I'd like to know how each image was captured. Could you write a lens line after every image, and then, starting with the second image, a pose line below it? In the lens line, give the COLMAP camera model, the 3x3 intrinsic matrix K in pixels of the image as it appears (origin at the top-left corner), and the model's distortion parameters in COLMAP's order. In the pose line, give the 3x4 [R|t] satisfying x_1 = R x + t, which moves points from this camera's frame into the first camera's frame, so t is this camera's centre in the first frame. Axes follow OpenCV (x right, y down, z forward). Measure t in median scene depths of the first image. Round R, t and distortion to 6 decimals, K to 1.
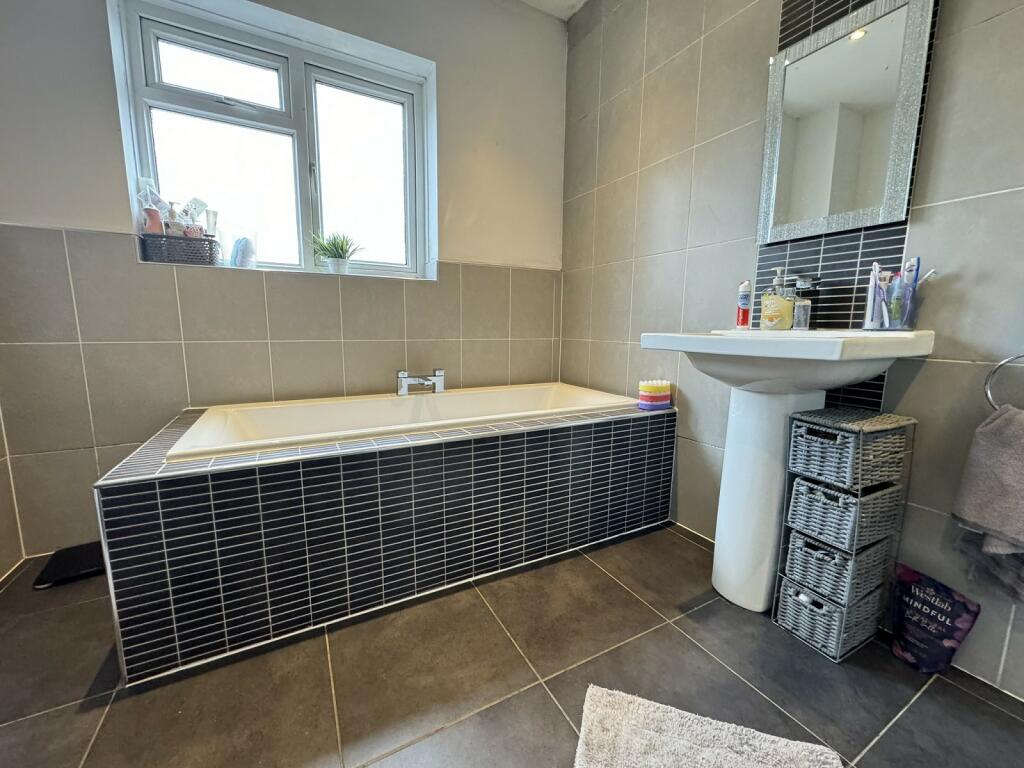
lens RADIAL K [[405.7, 0, 512.0], [0, 405.7, 384.0], [0, 0, 1]] dist [-0.001076, 0.000061]
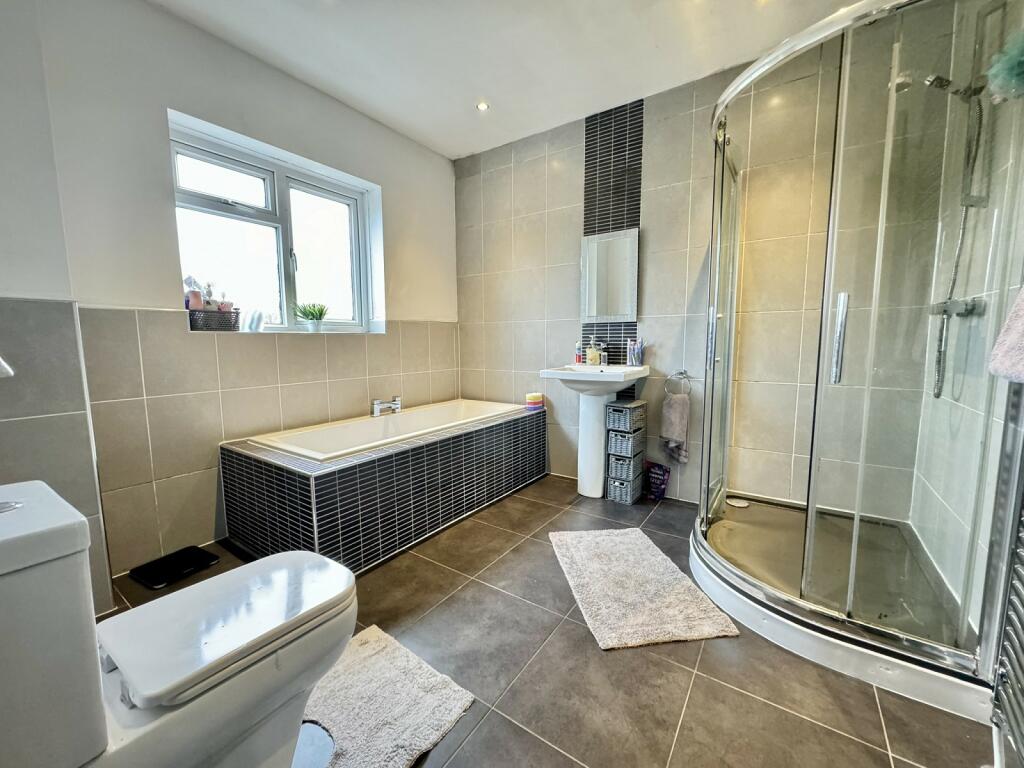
lens RADIAL K [[405.7, 0, 512.0], [0, 405.7, 384.0], [0, 0, 1]] dist [-0.001076, 0.000061]
pose [[0.890900, -0.064630, 0.449578, -0.676521], [0.079912, 0.996688, -0.015076, -0.038130], [-0.447114, 0.049358, 0.893114, -0.683293]]
